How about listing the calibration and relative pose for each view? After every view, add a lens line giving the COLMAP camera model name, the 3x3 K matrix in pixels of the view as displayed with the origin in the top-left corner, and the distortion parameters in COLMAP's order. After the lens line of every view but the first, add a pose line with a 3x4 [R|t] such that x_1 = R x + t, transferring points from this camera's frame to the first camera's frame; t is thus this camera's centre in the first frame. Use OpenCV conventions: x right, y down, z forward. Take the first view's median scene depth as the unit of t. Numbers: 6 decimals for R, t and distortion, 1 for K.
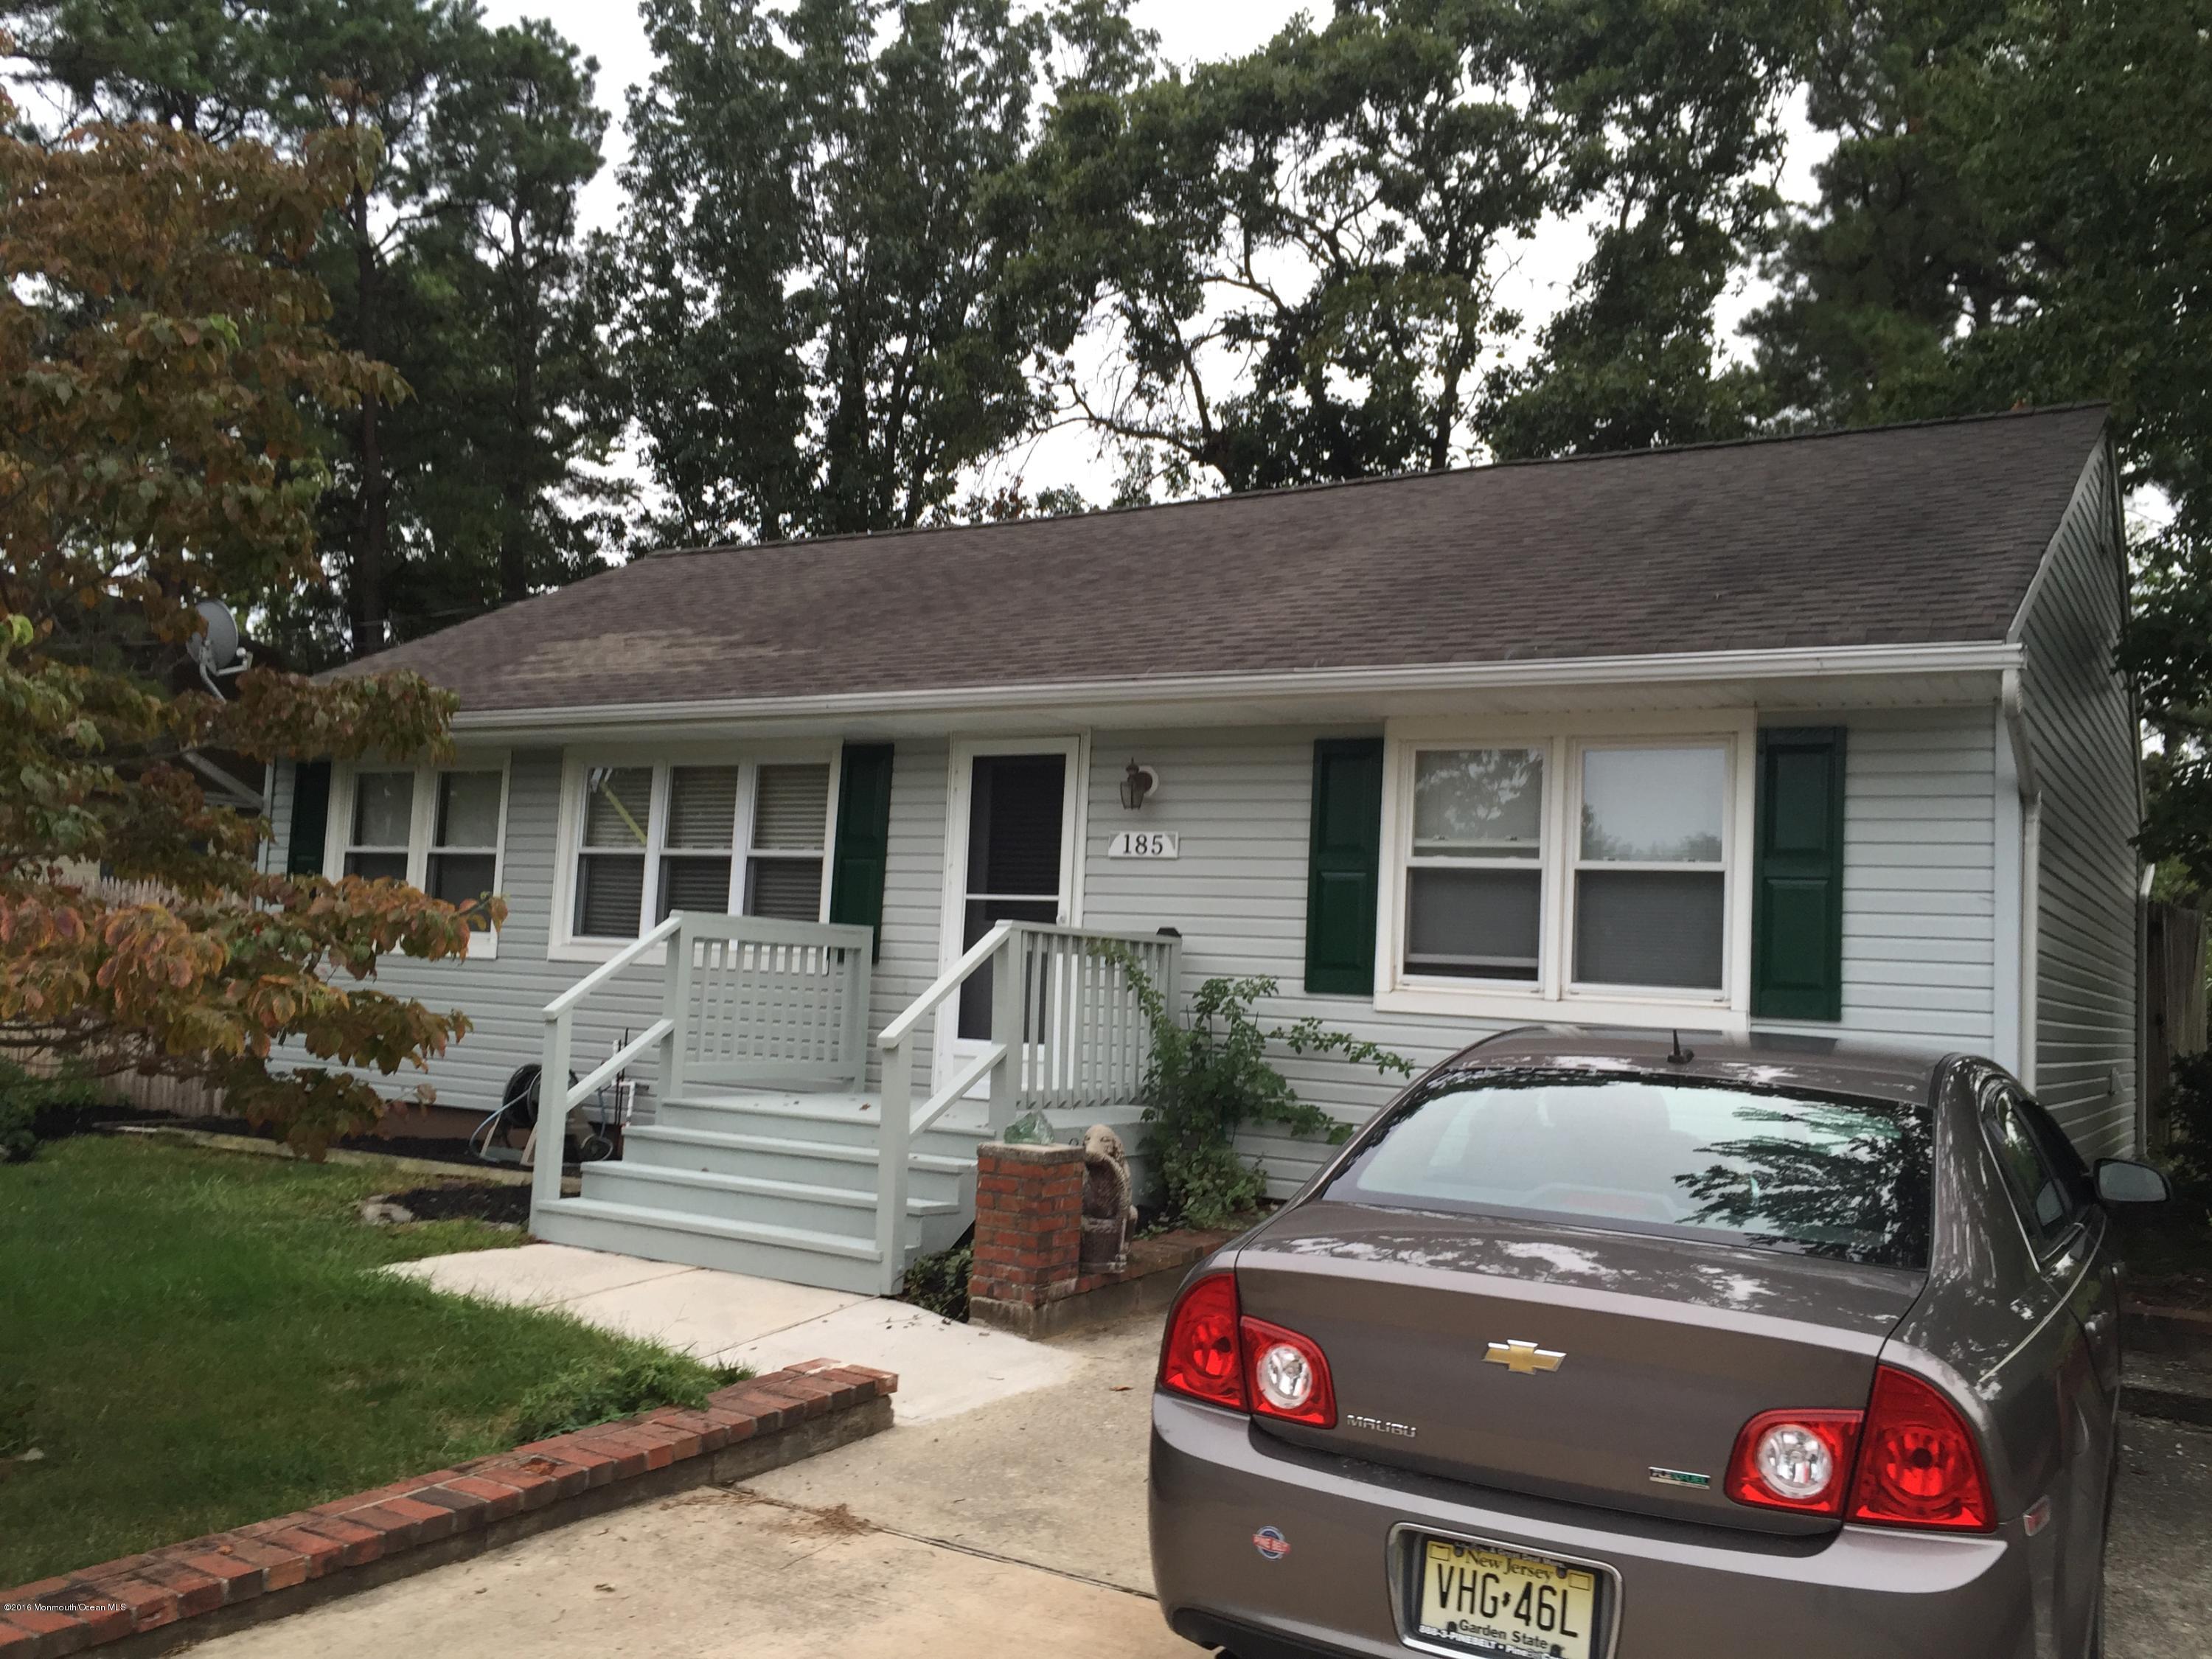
lens RADIAL K [[1940.1, 0, 1074.4], [0, 1940.1, 819.3], [0, 0, 1]] dist [0.083132, -0.141934]
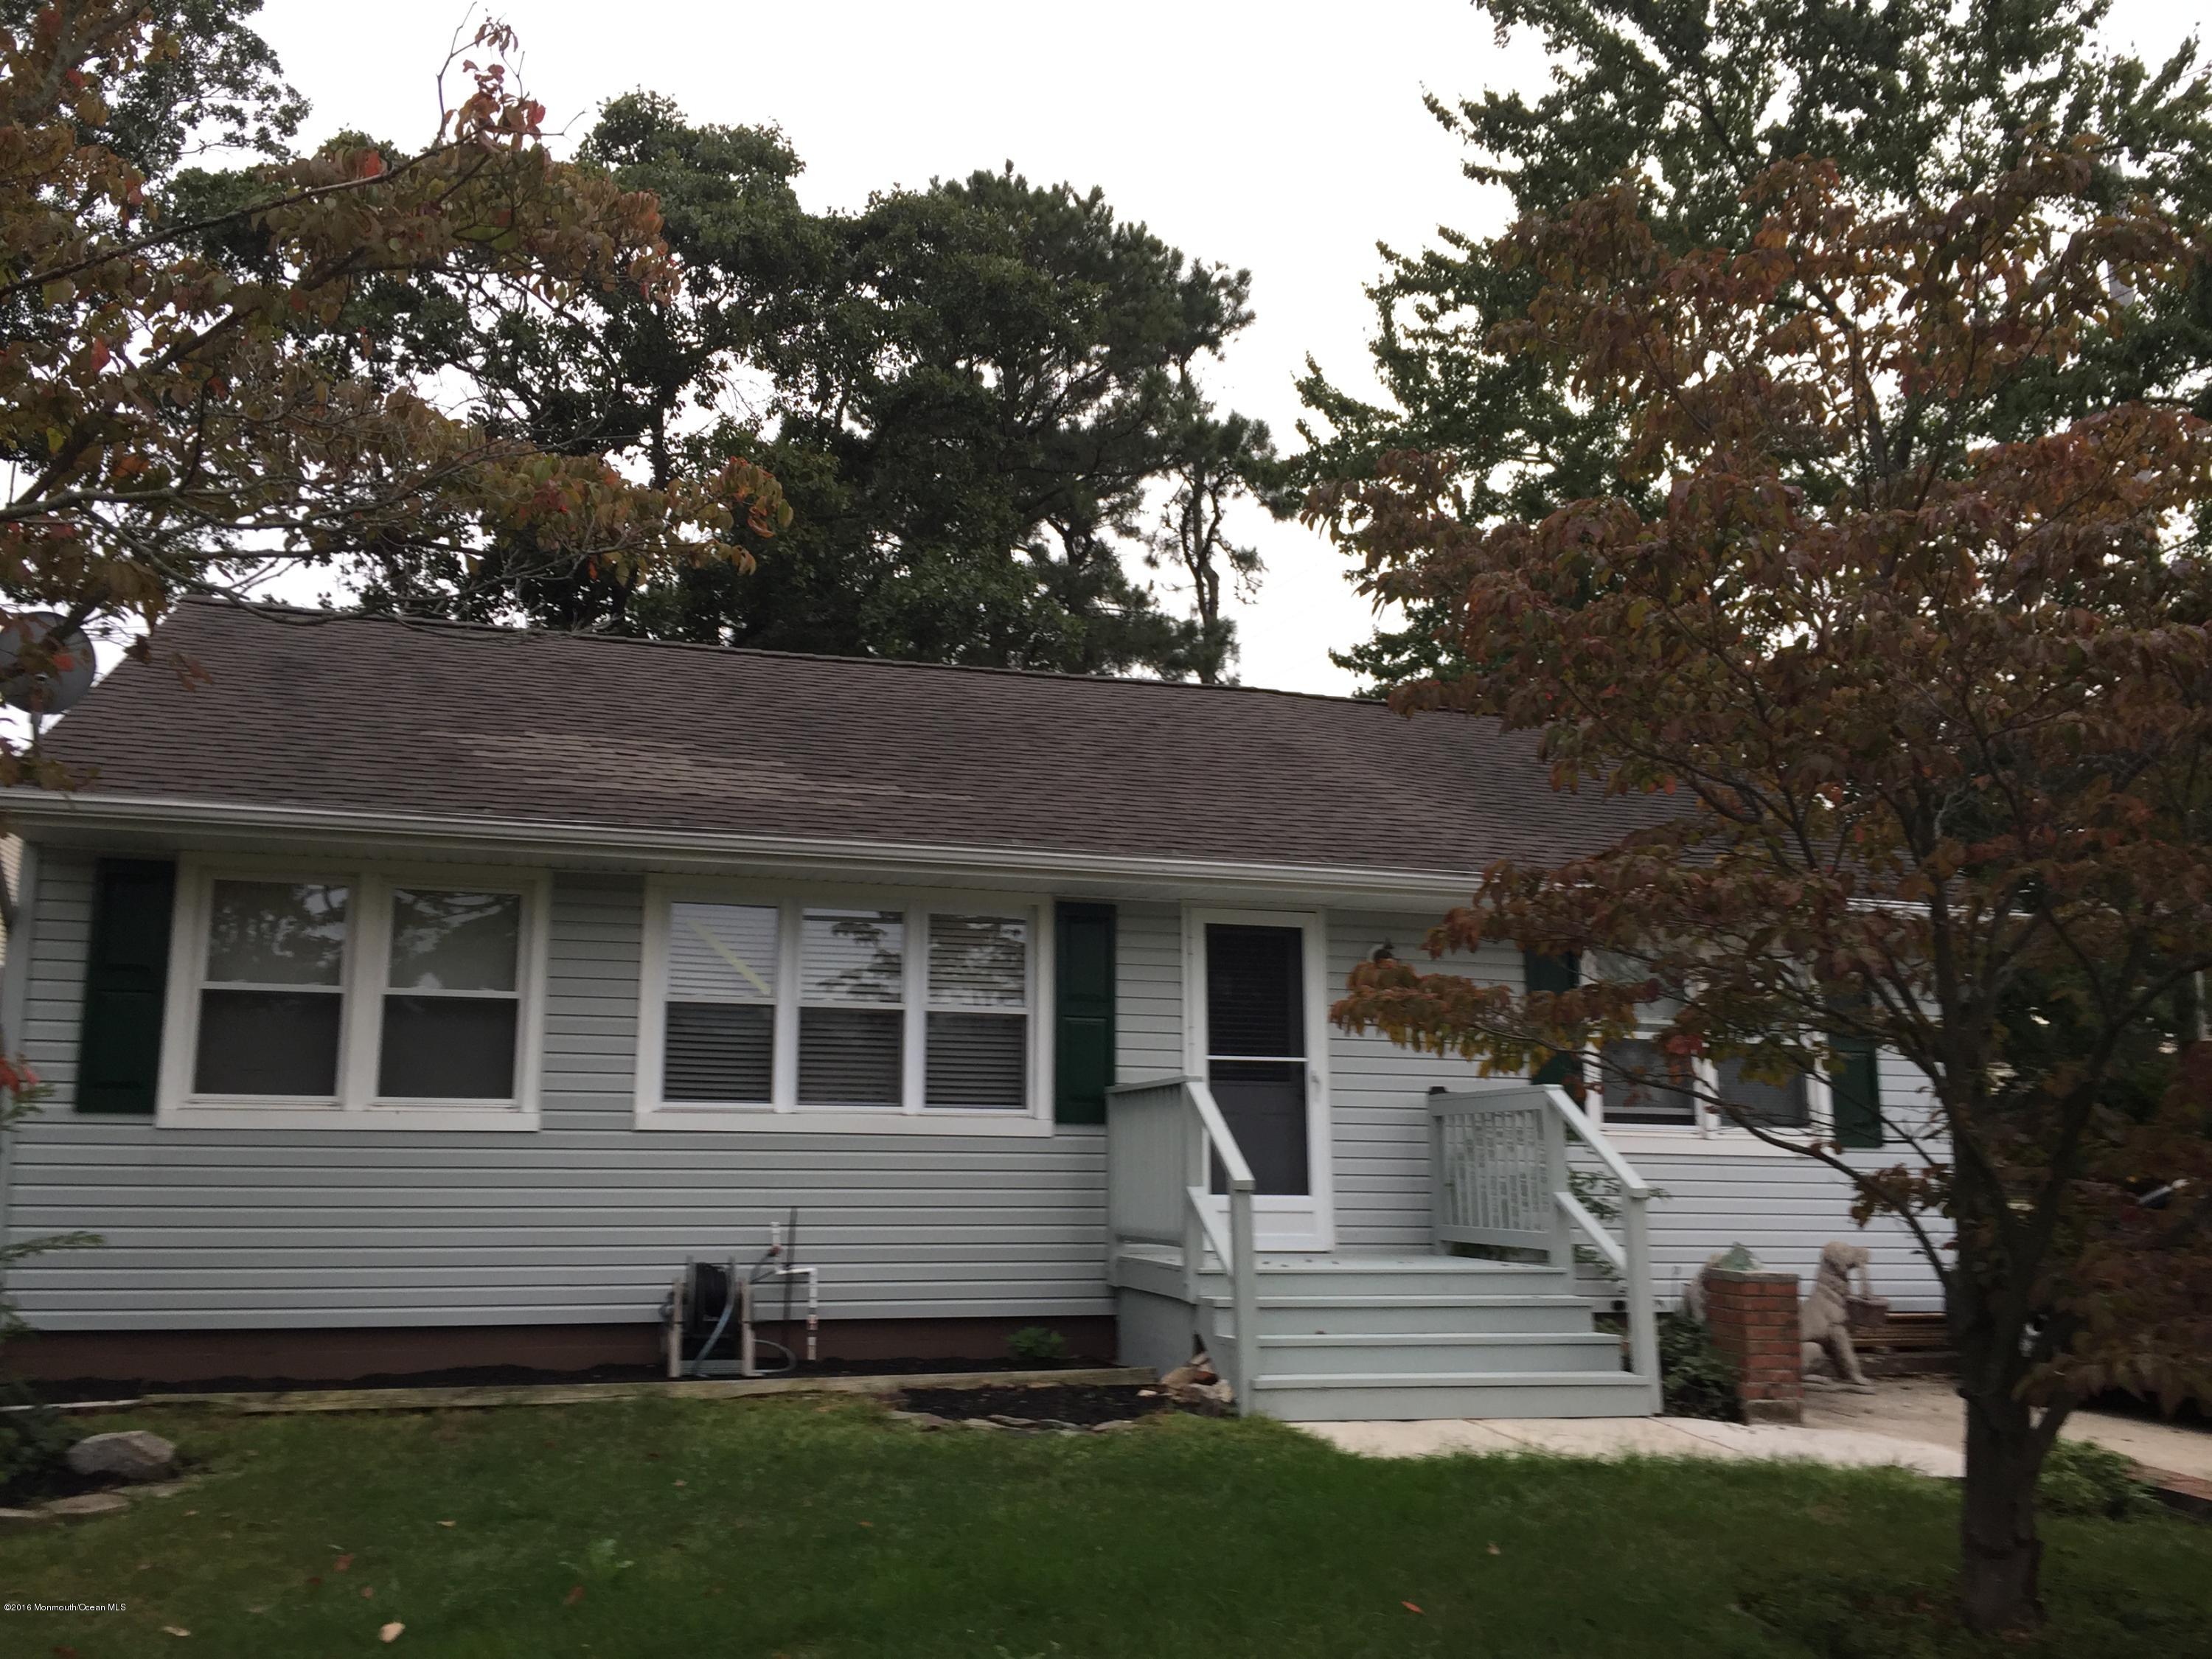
lens RADIAL K [[1881.5, 0, 1110.7], [0, 1881.5, 823.1], [0, 0, 1]] dist [0.058628, -0.104475]
pose [[0.664602, 0.083634, 0.742502, -0.891316], [-0.046089, 0.996412, -0.070980, -0.012172], [-0.745775, 0.012952, 0.666072, 0.371884]]
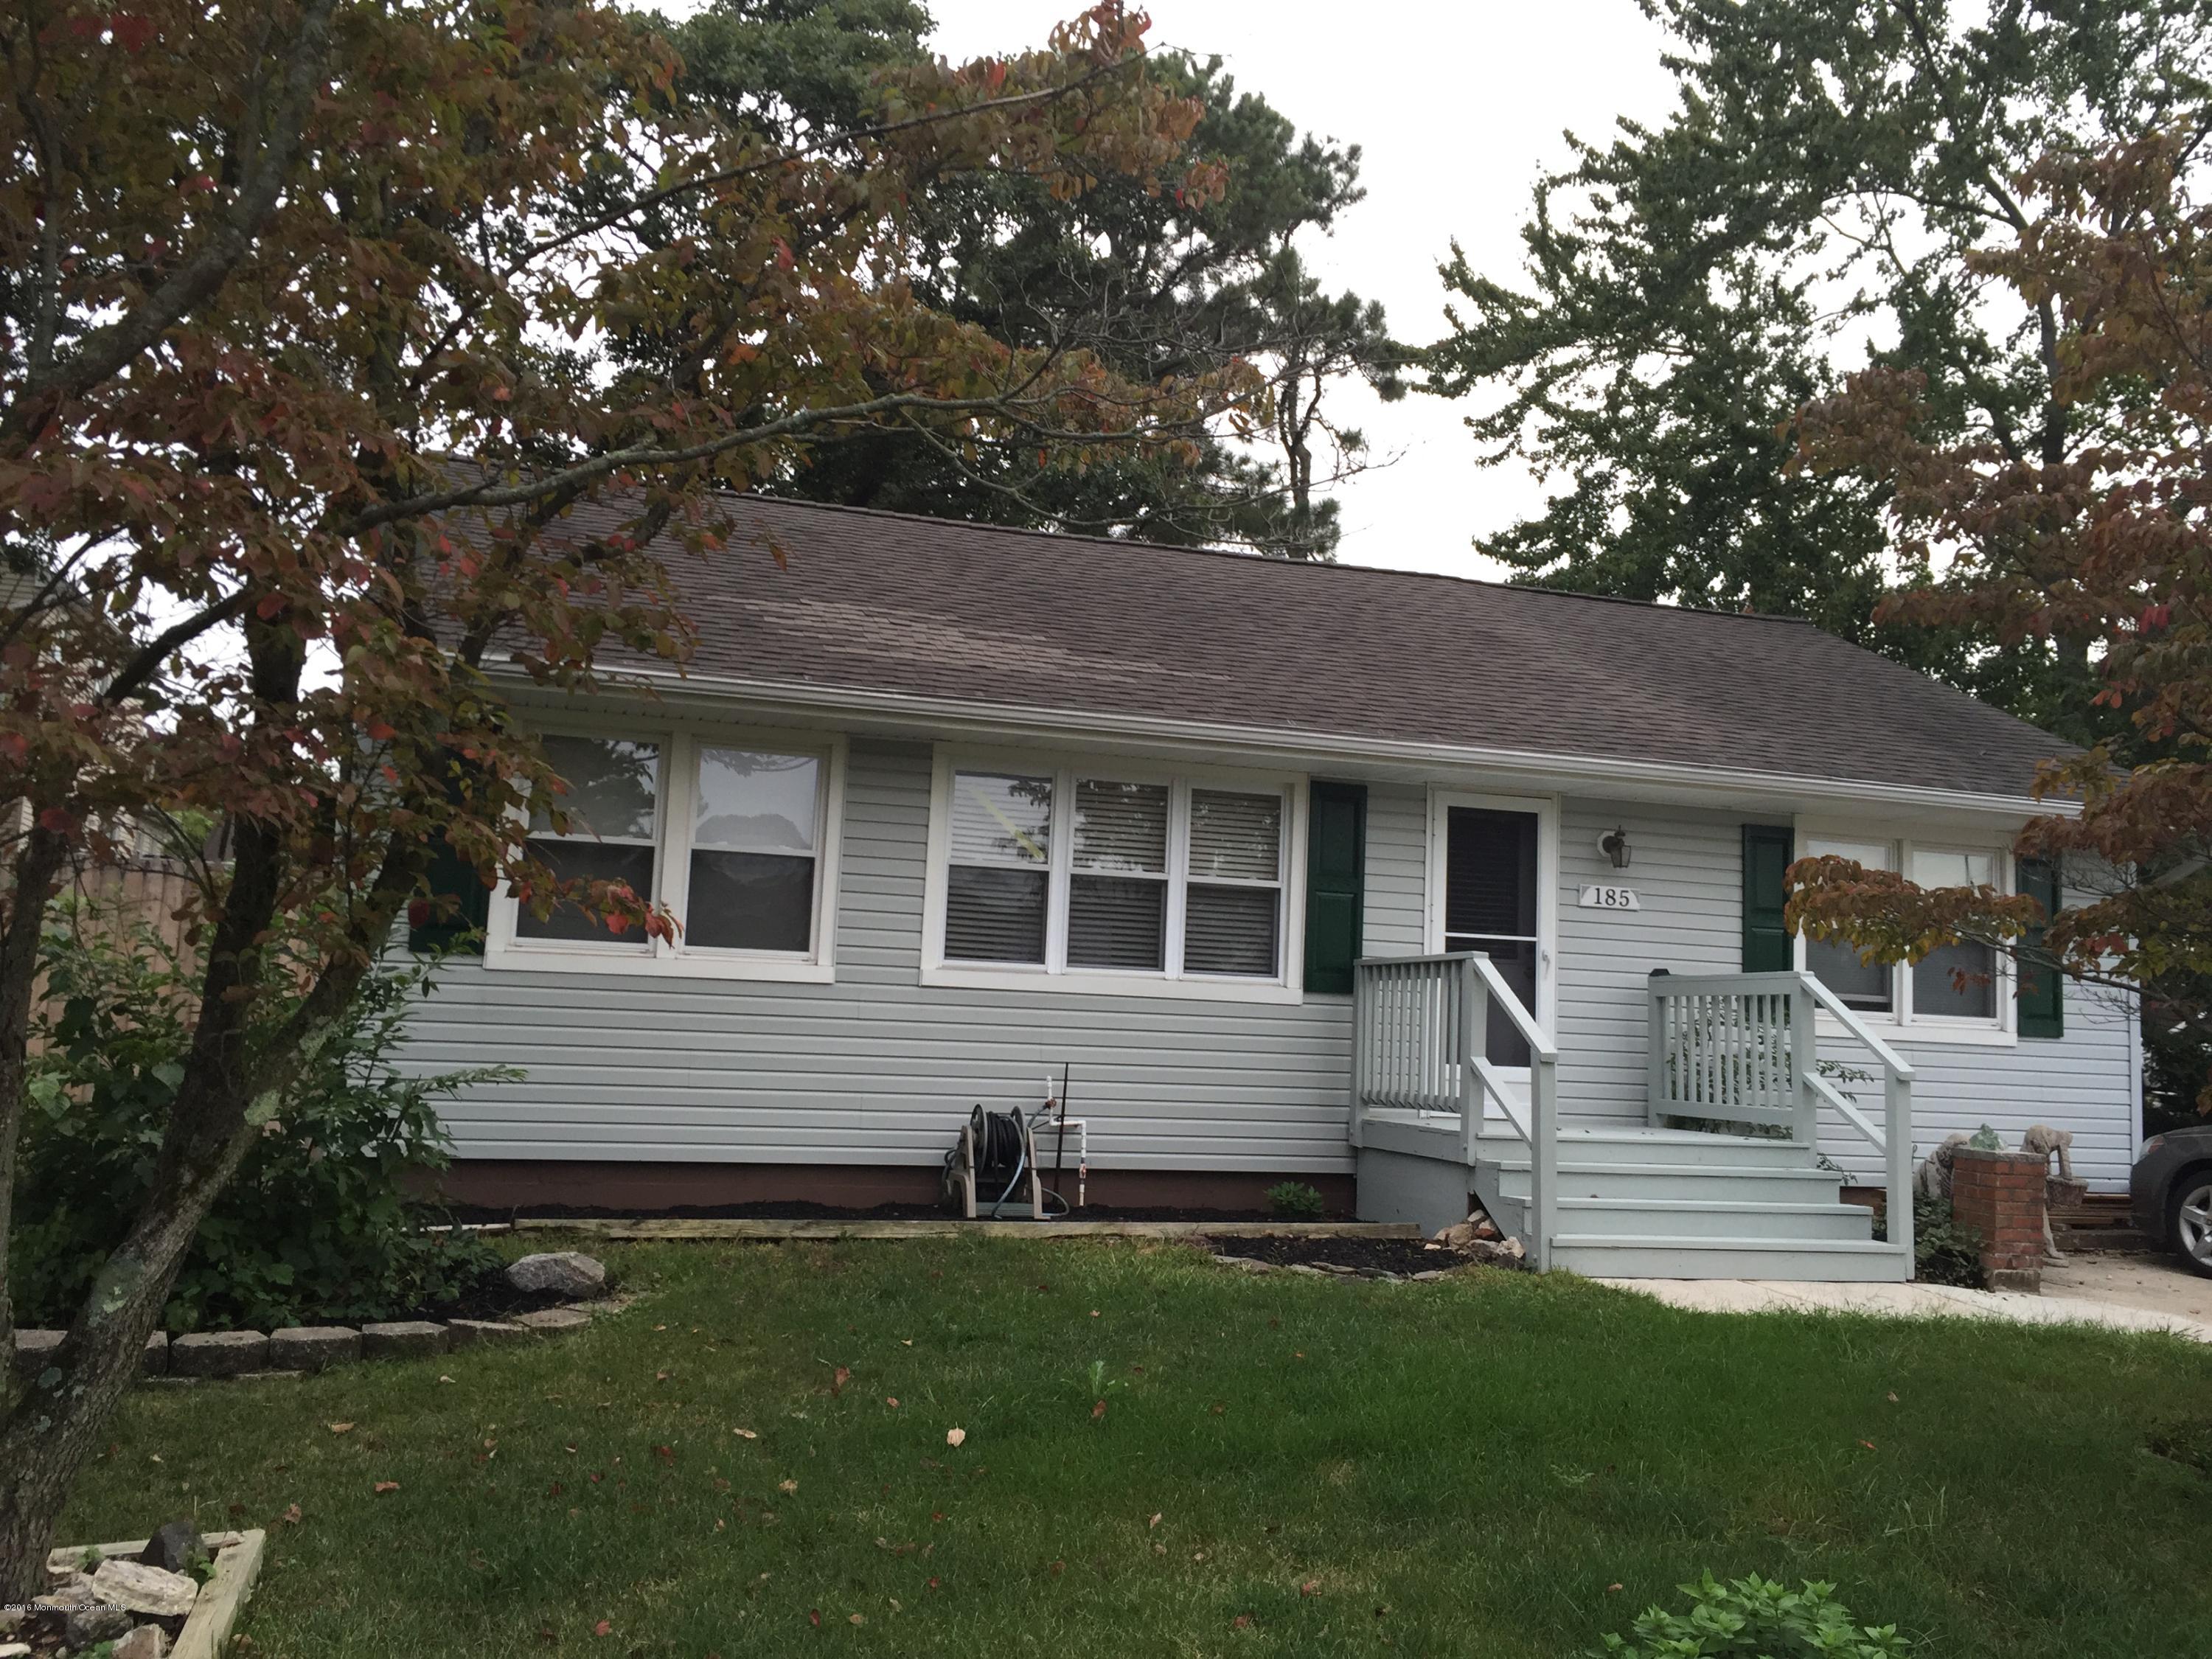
lens RADIAL K [[1862.6, 0, 1106.0], [0, 1862.6, 829.5], [0, 0, 1]] dist [0.051069, -0.107314]
pose [[0.656934, 0.049963, 0.752291, -1.016233], [-0.078121, 0.996942, 0.002007, -0.006433], [-0.749890, -0.060088, 0.658828, 0.471134]]
